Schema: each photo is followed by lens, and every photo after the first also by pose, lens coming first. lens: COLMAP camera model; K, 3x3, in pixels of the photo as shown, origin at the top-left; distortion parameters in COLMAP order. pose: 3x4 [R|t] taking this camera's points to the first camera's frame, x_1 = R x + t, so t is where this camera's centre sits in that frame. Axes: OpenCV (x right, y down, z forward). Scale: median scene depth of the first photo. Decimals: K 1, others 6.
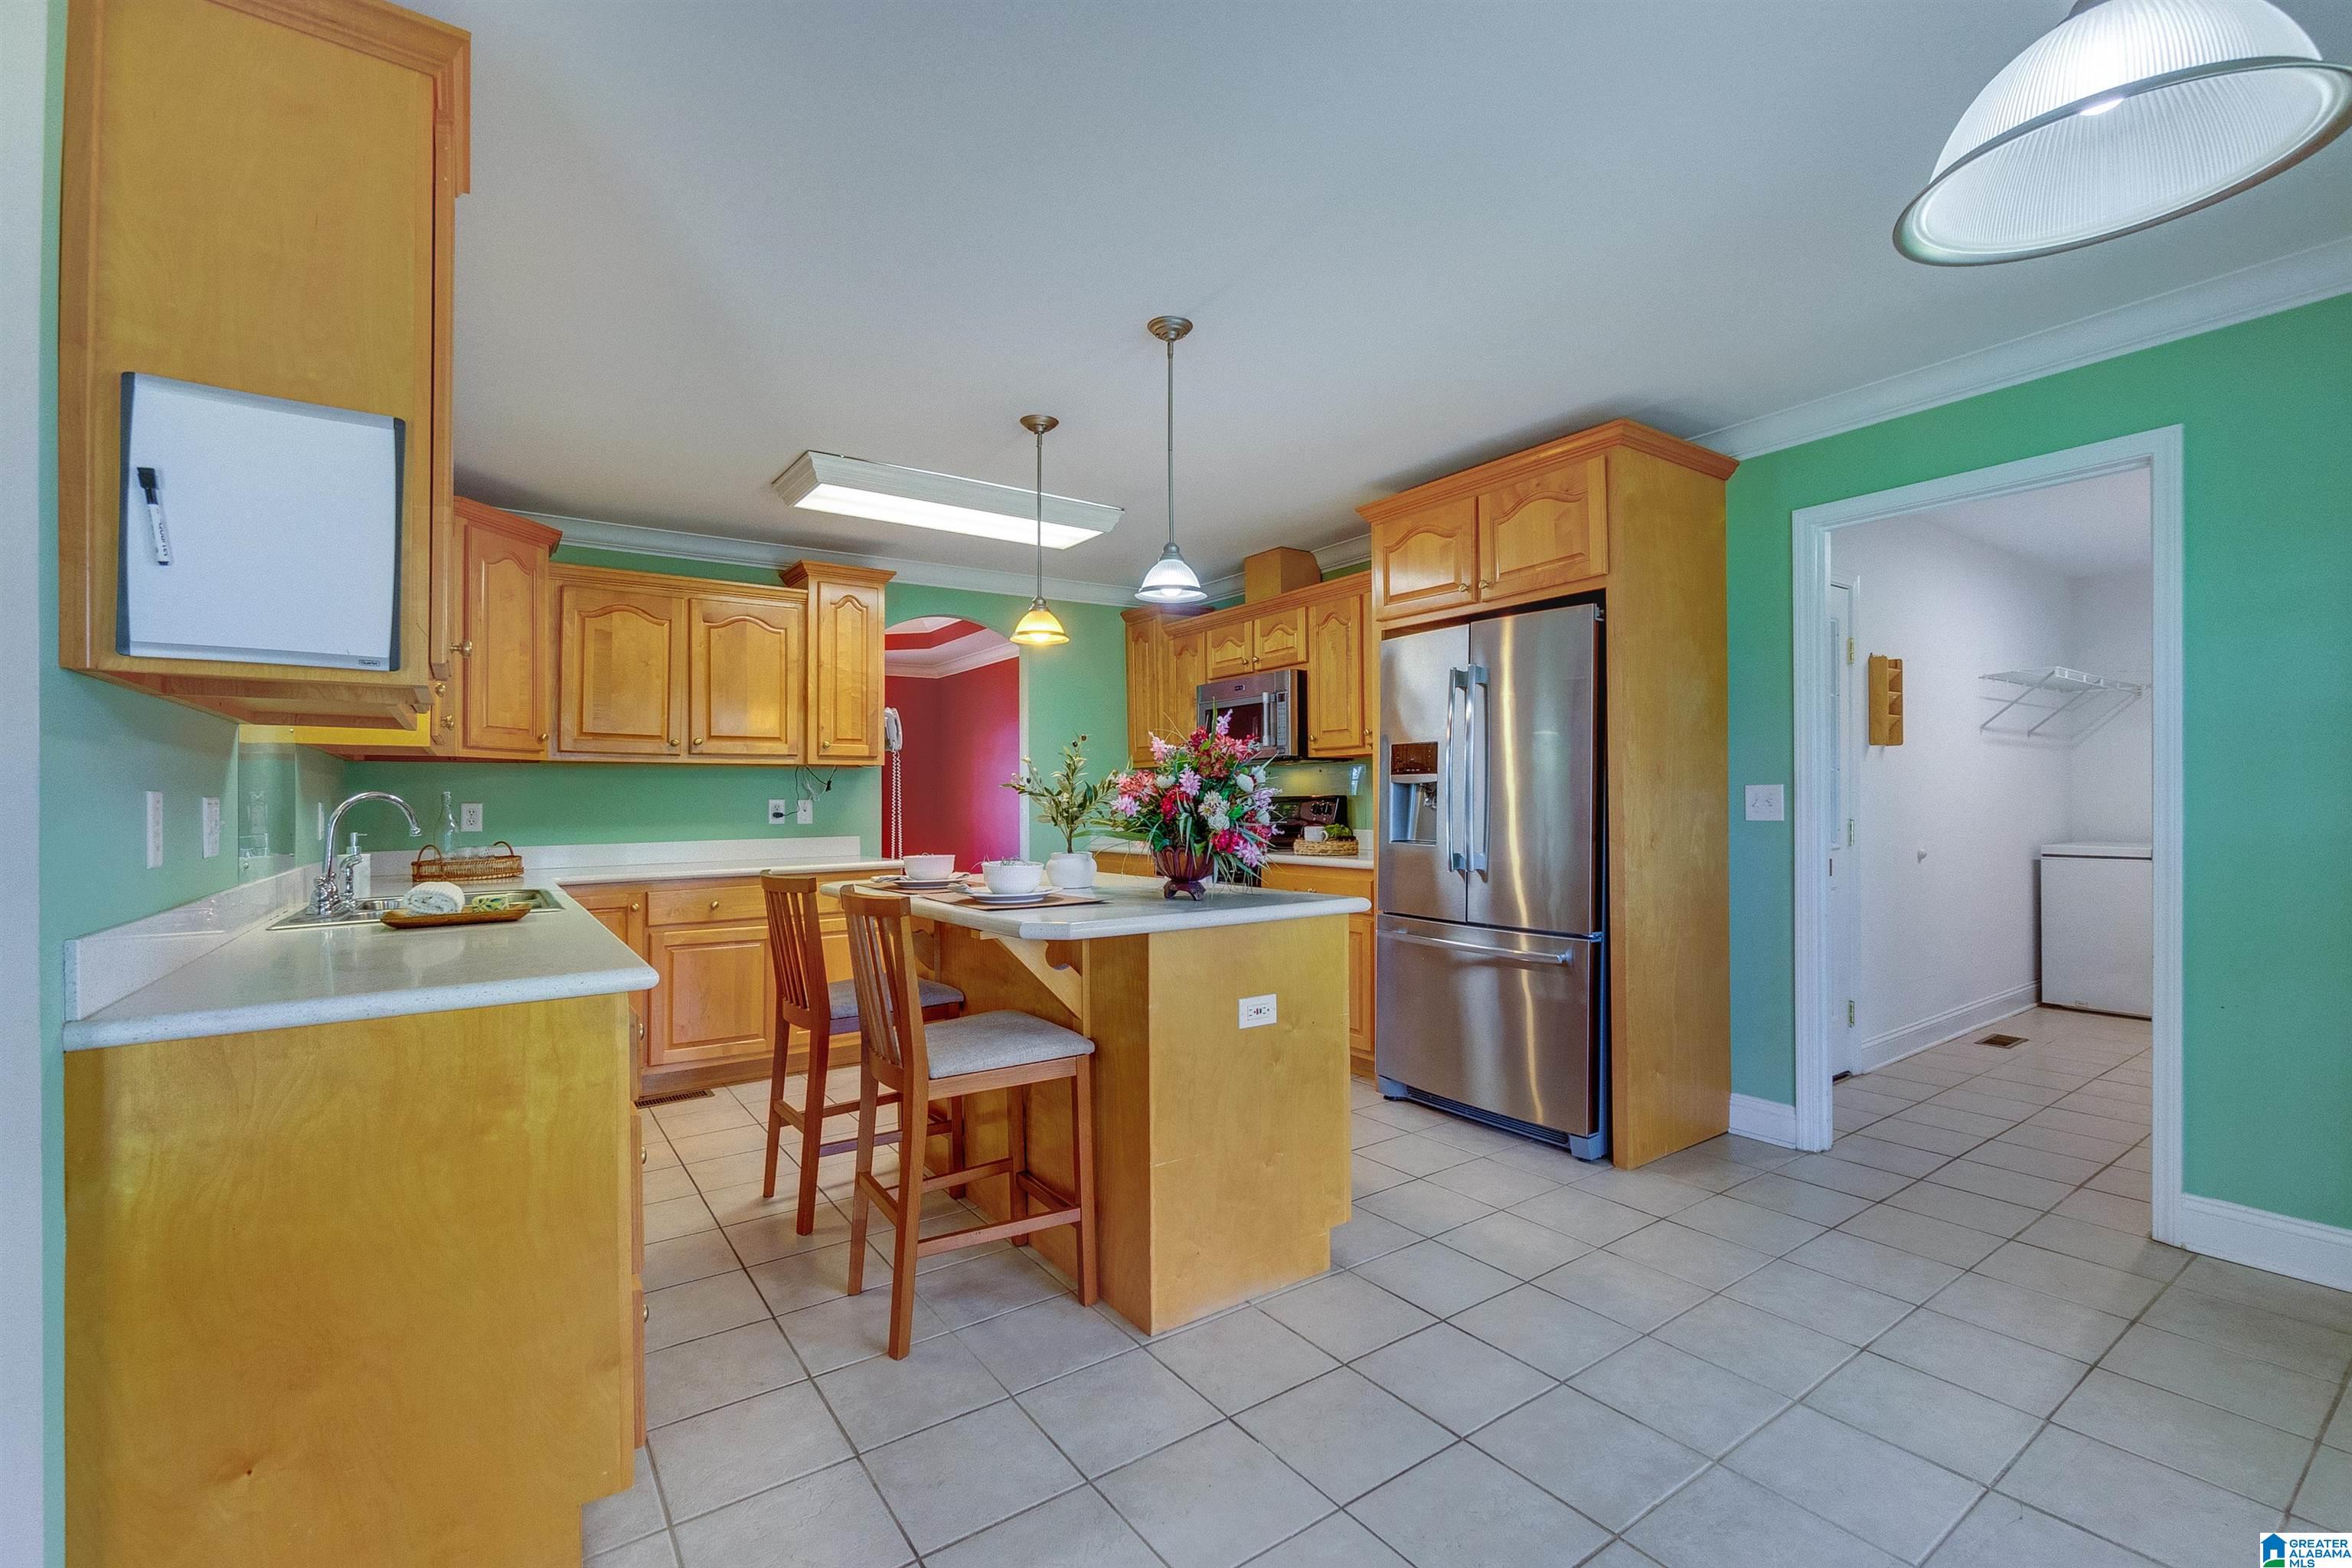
lens RADIAL K [[1015.5, 0, 1182.0], [0, 1015.5, 780.3], [0, 0, 1]] dist [-0.001213, 0.000736]
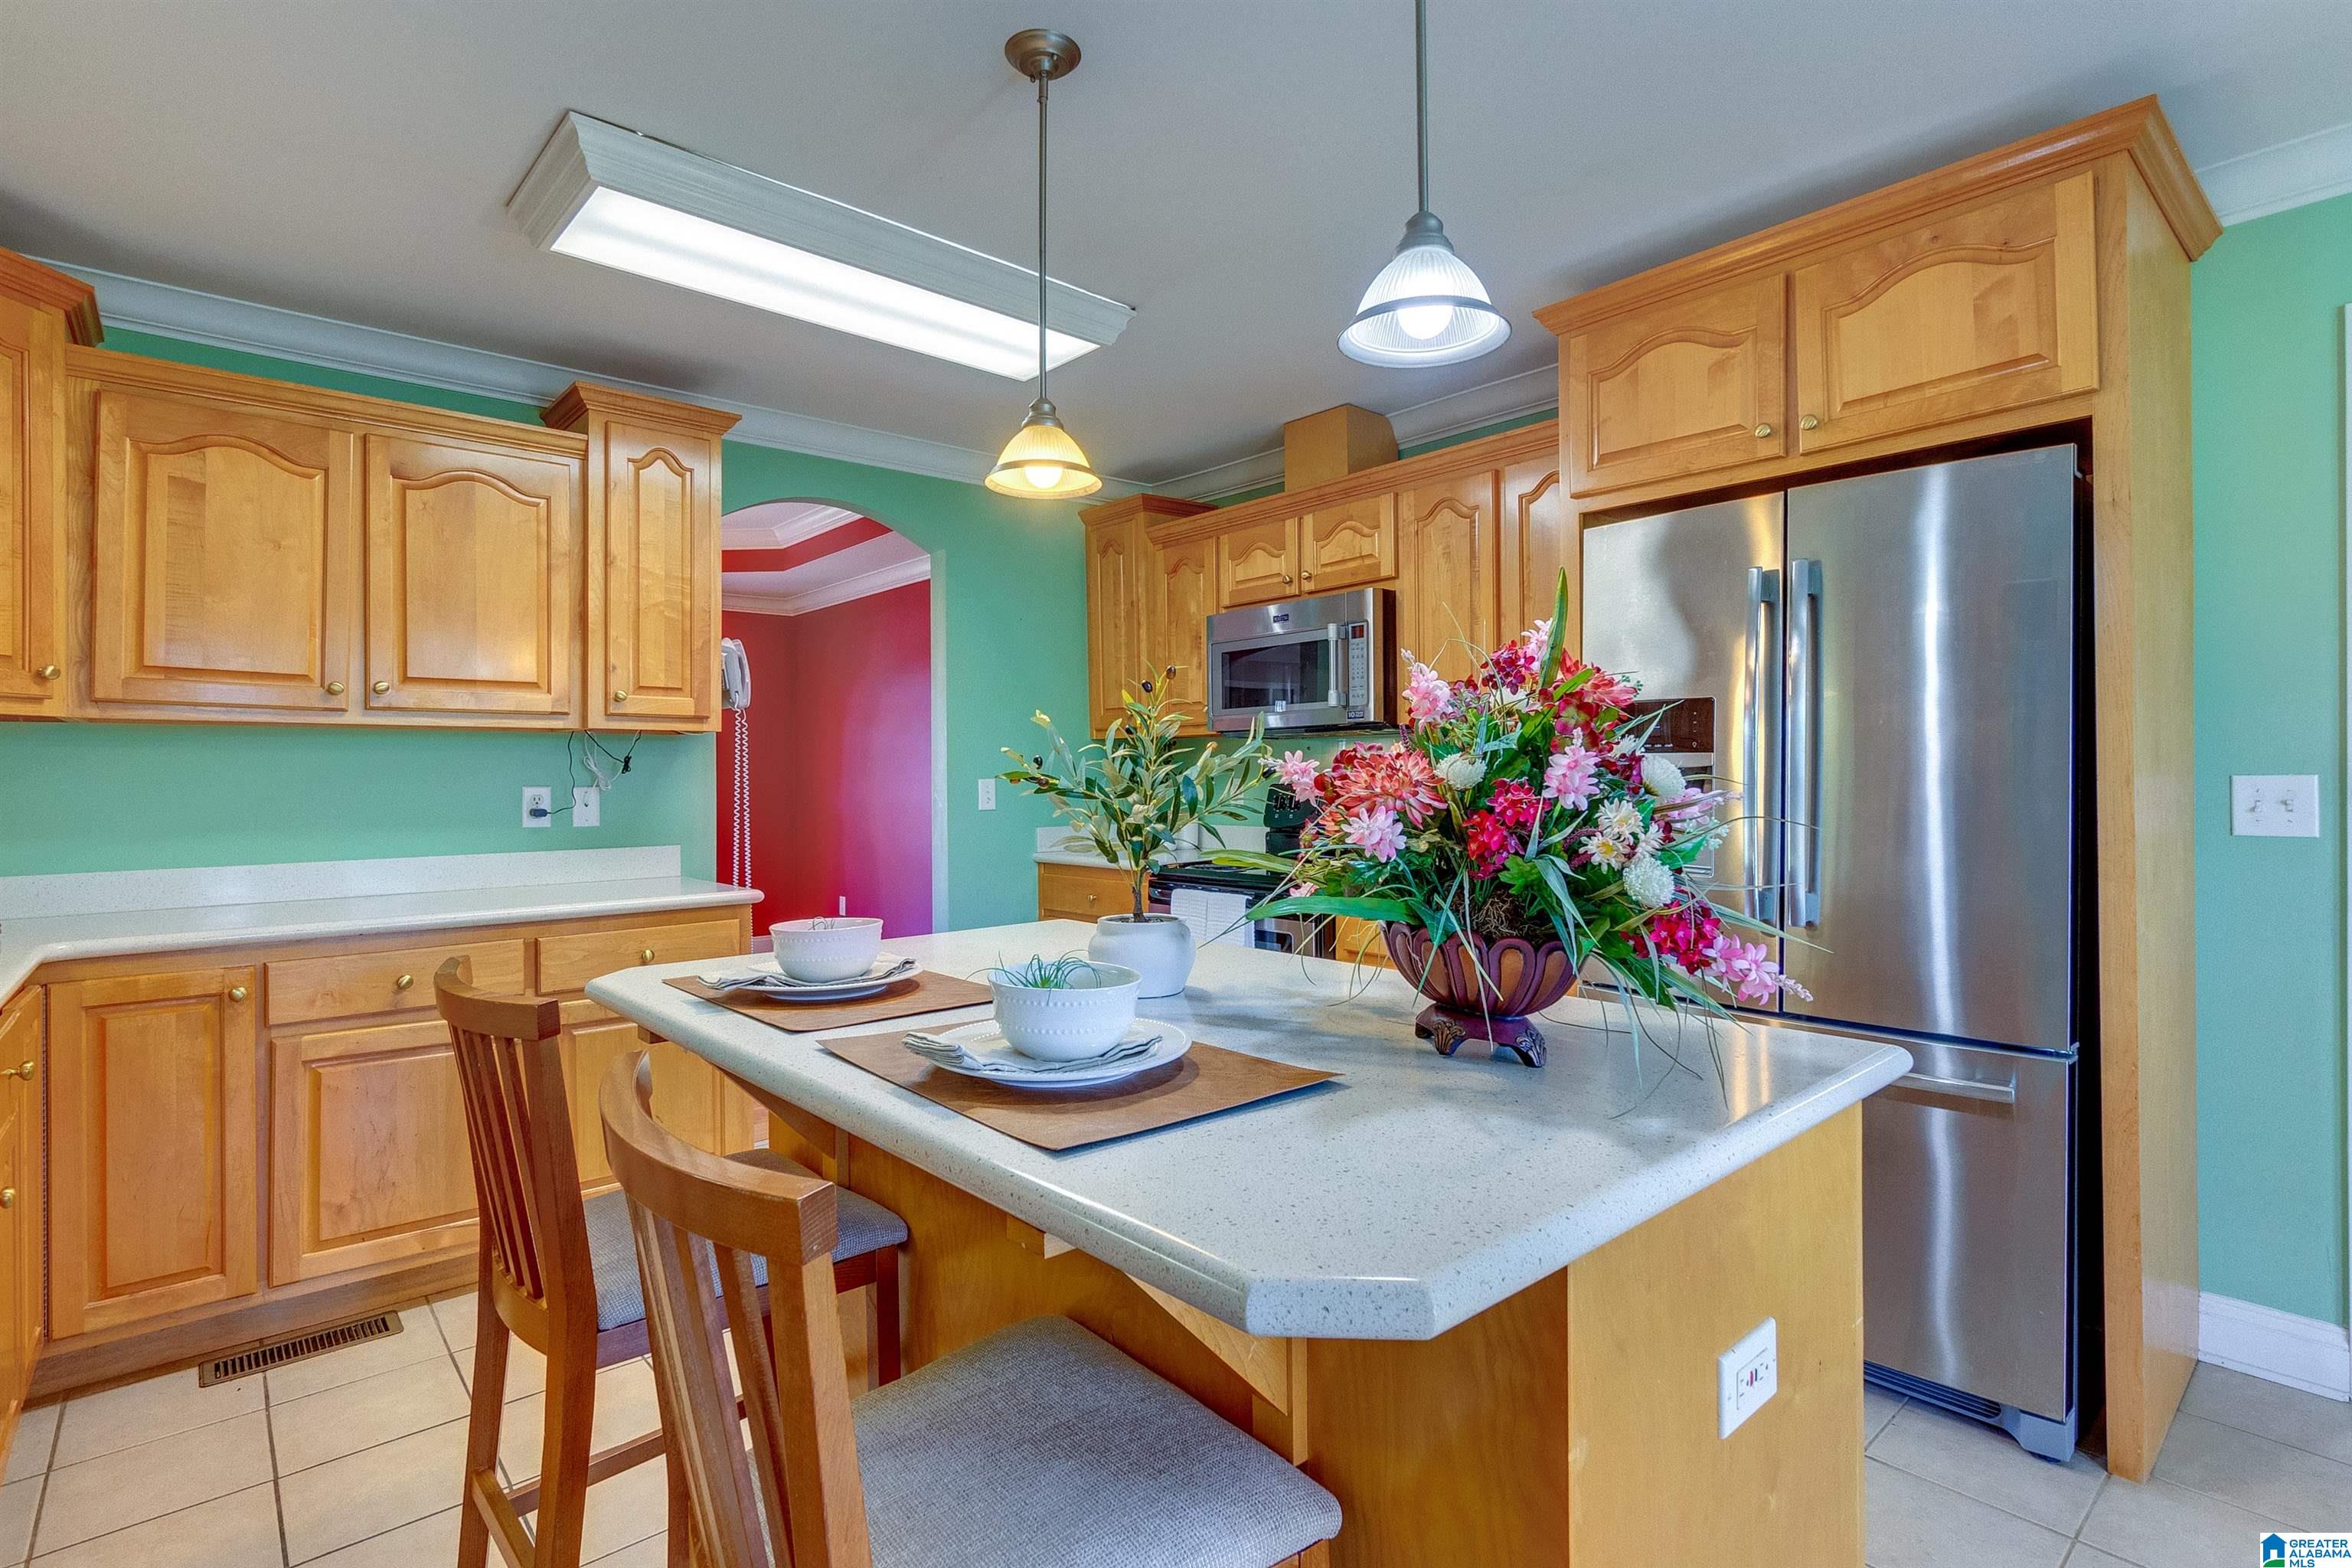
lens RADIAL K [[1150.0, 0, 1194.2], [0, 1150.0, 768.5], [0, 0, 1]] dist [-0.004176, 0.001151]
pose [[0.994173, 0.004180, 0.107715, -0.096699], [-0.005490, 0.999915, 0.011862, -0.002770], [-0.107656, -0.012384, 0.994111, 0.321369]]
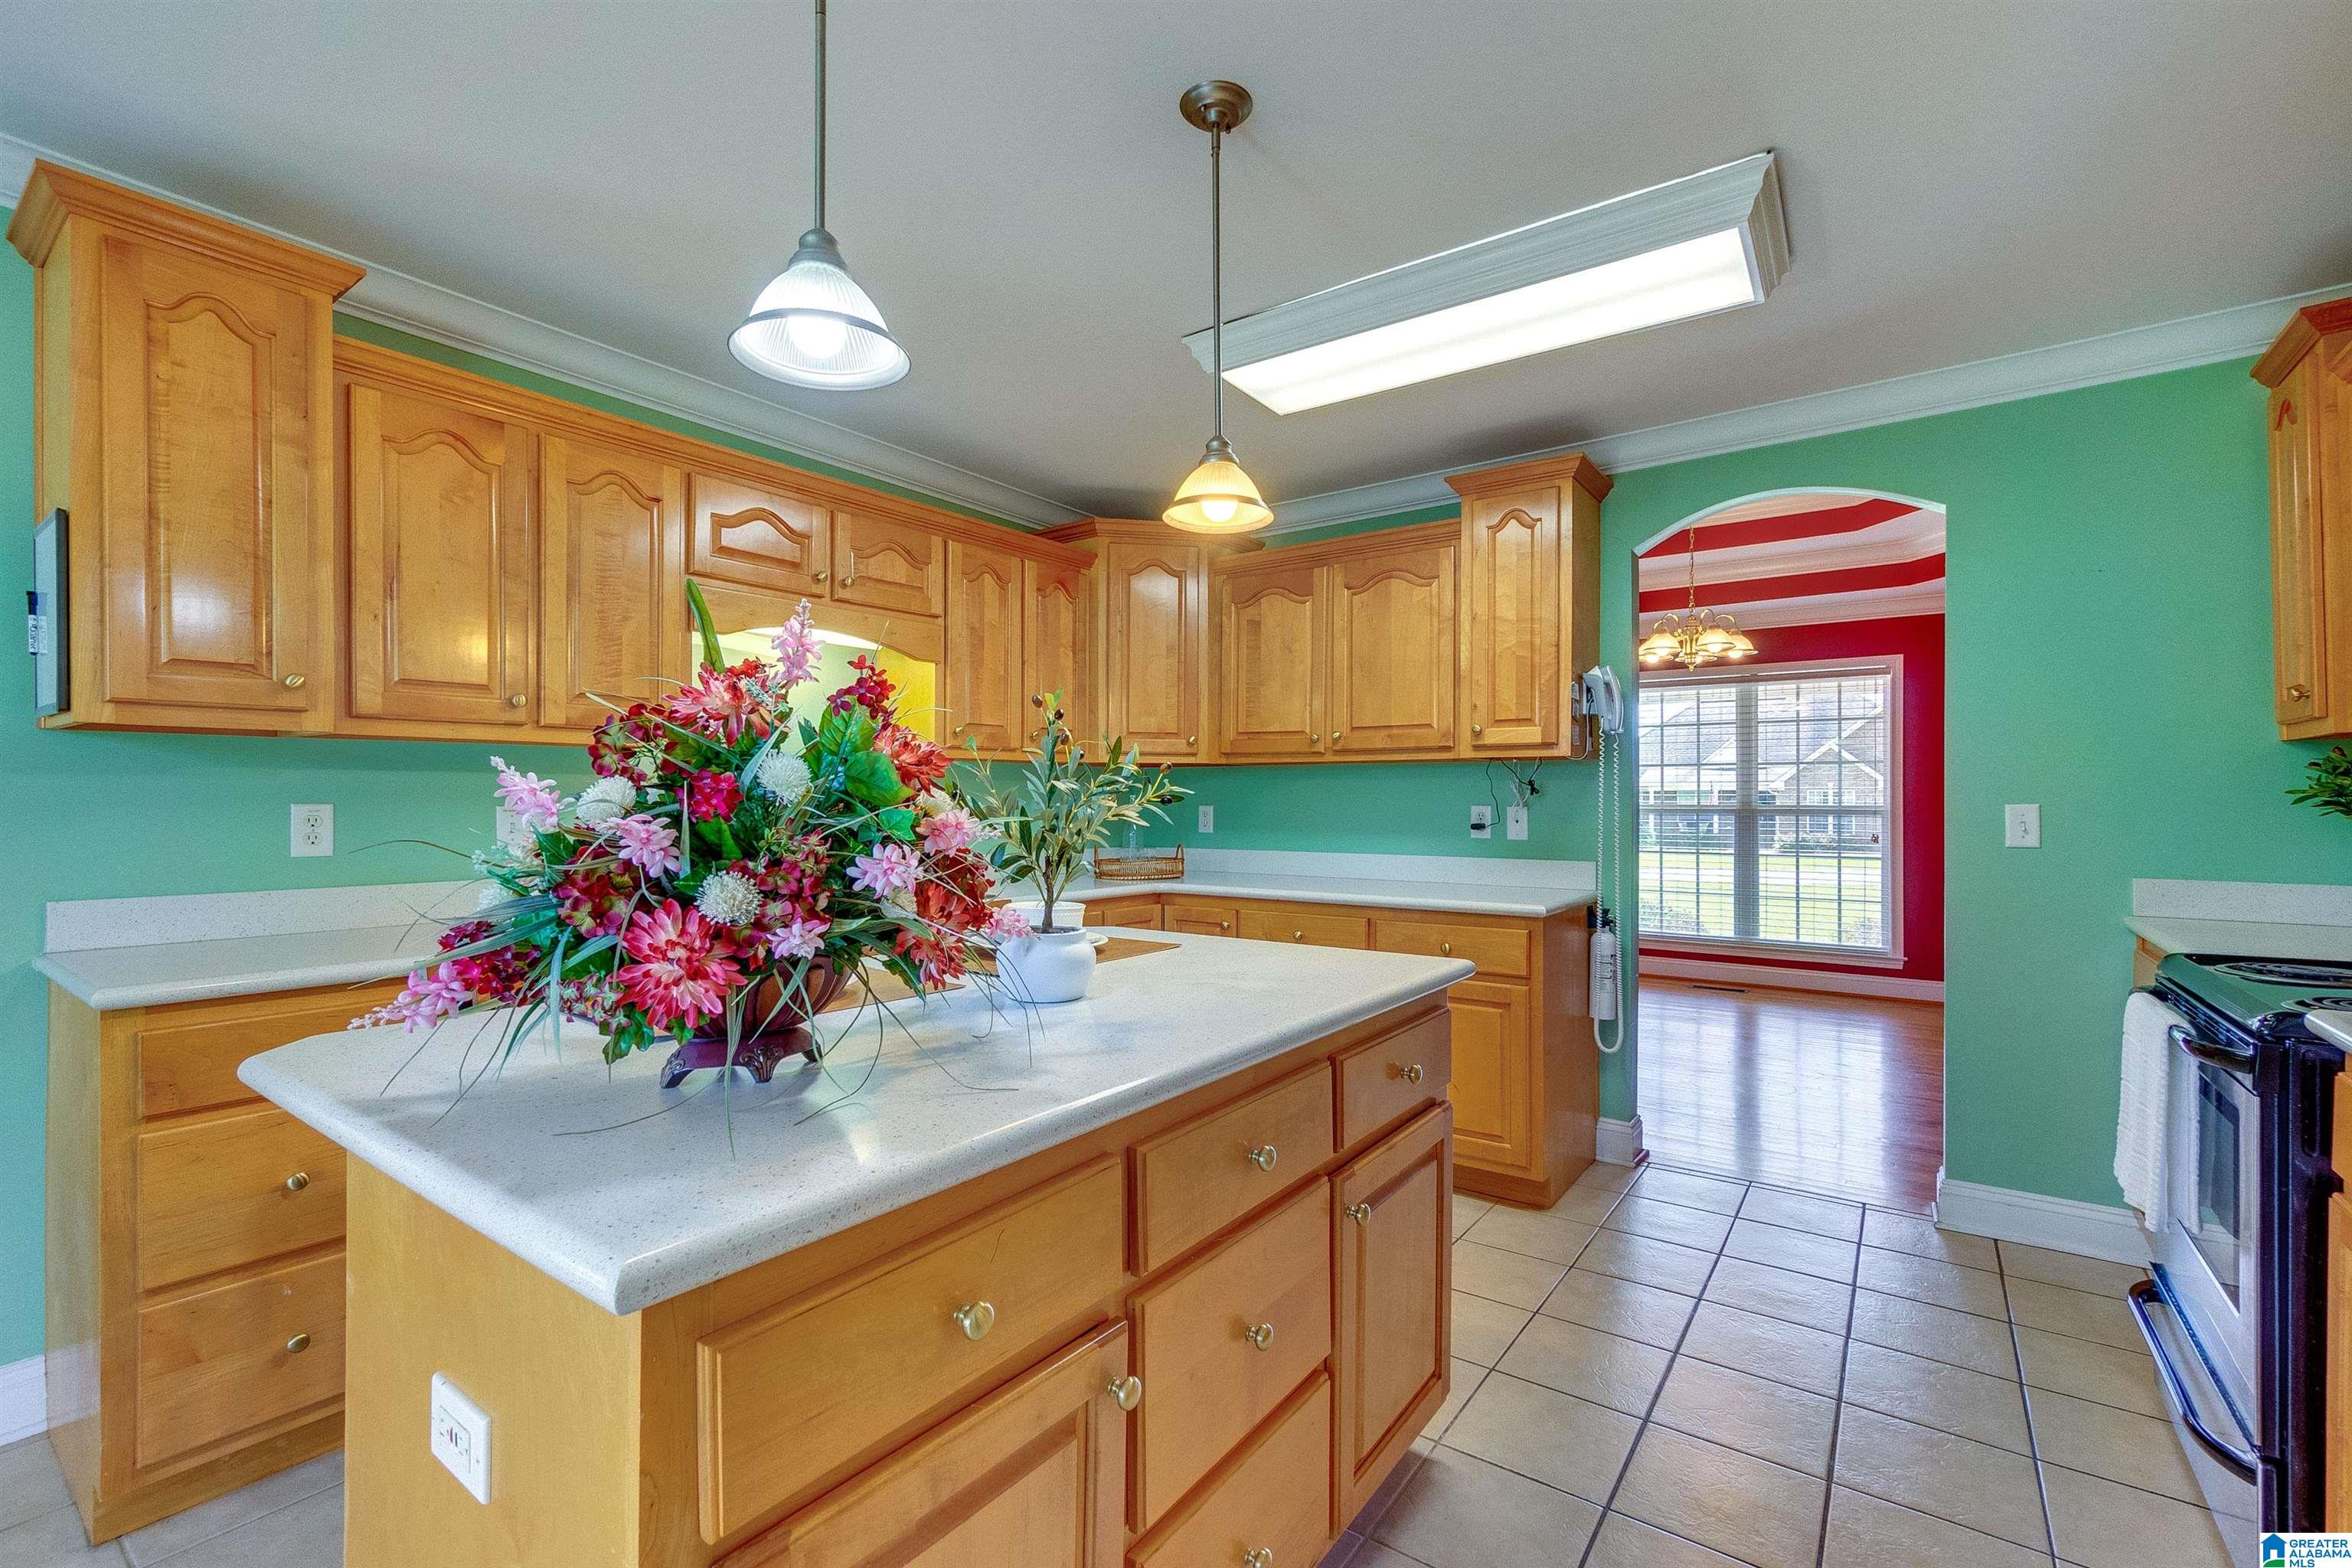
lens RADIAL K [[1015.5, 0, 1140.4], [0, 1015.5, 788.9], [0, 0, 1]] dist [-0.001213, 0.000736]
pose [[0.318056, 0.000551, -0.948072, 0.263545], [0.011854, 0.999919, 0.004558, -0.000061], [0.947998, -0.012689, 0.318024, 0.601163]]
